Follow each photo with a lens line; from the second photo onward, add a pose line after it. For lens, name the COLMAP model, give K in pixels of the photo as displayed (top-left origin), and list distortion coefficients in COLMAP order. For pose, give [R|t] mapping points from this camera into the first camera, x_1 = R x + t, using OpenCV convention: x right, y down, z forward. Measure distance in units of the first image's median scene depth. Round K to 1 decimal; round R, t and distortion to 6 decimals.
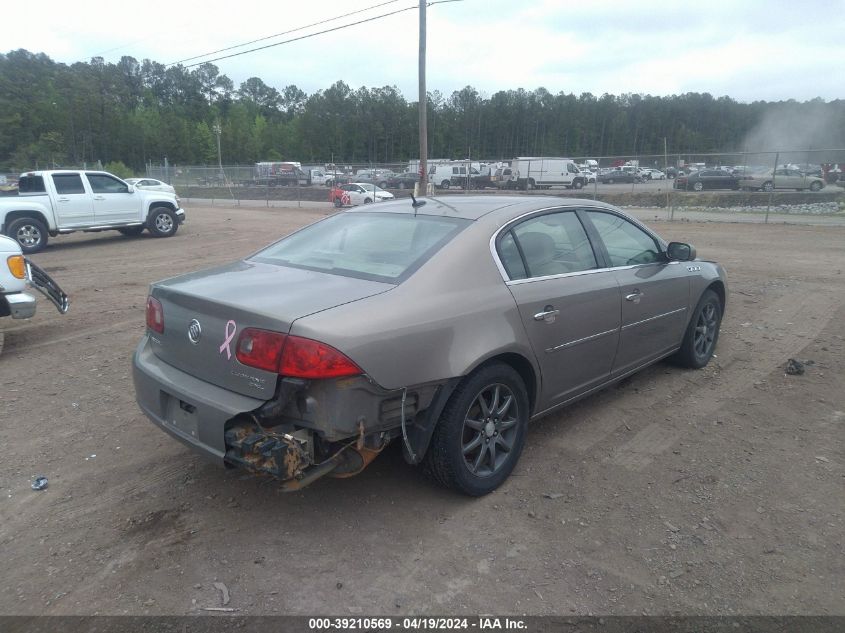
lens RADIAL K [[604.8, 0, 420.1], [0, 604.8, 316.9], [0, 0, 1]] dist [0.048422, -0.048584]
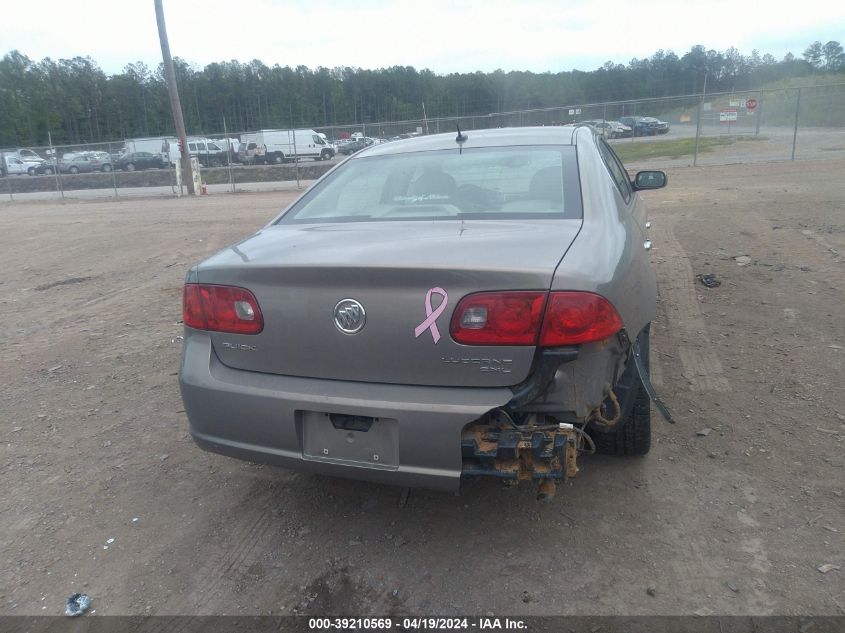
lens RADIAL K [[604.8, 0, 426.0], [0, 604.8, 315.3], [0, 0, 1]] dist [0.048422, -0.048584]
pose [[0.910637, -0.160132, 0.380918, -0.439191], [0.145558, 0.987080, 0.066978, -0.008367], [-0.386722, -0.005547, 0.922180, 0.259078]]
